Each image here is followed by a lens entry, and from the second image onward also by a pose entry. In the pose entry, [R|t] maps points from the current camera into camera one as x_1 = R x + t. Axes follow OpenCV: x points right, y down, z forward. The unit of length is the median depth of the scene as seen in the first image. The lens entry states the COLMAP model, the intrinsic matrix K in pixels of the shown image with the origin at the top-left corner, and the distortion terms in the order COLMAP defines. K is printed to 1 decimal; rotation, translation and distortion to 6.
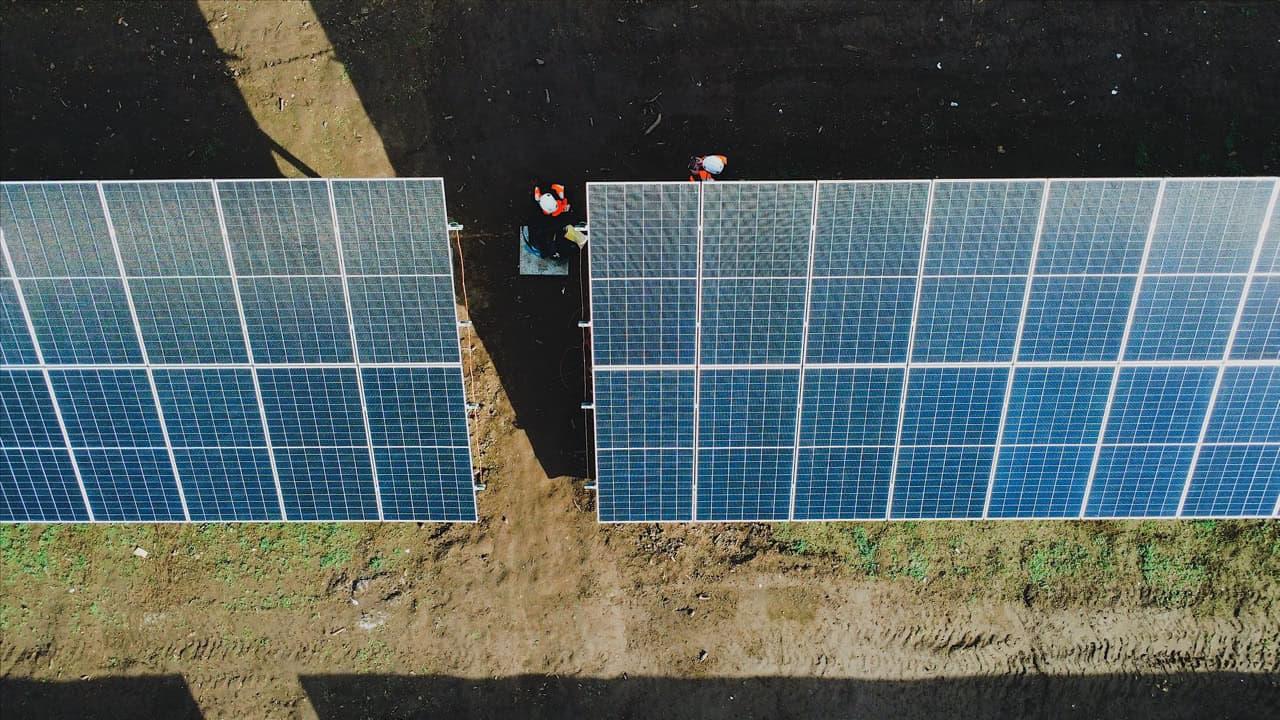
lens RADIAL K [[960.1, 0, 640.0], [0, 960.1, 360.0], [0, 0, 1]] dist [0.005423, -0.007452]
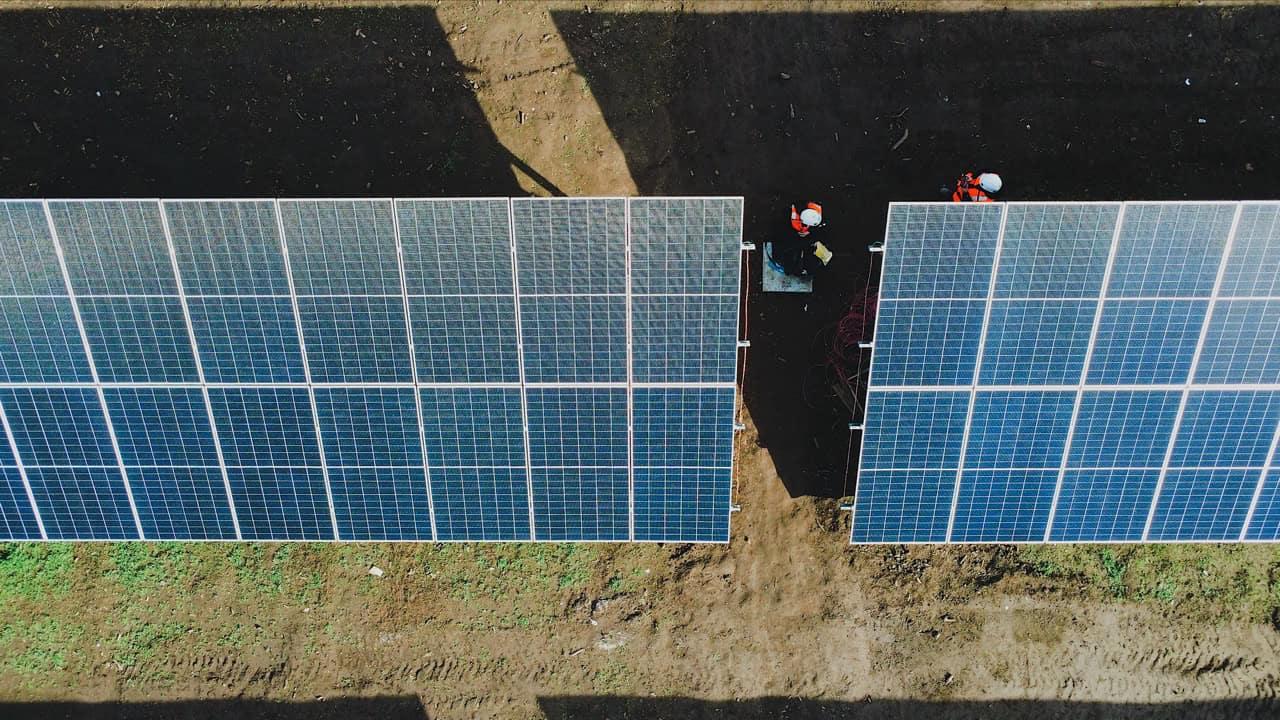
lens RADIAL K [[960.1, 0, 640.0], [0, 960.1, 360.0], [0, 0, 1]] dist [0.005423, -0.007452]
pose [[0.999987, 0.004134, 0.003022, -0.254758], [-0.004134, 0.999991, -0.000016, -0.017939], [-0.003022, 0.000004, 0.999995, 0.013259]]
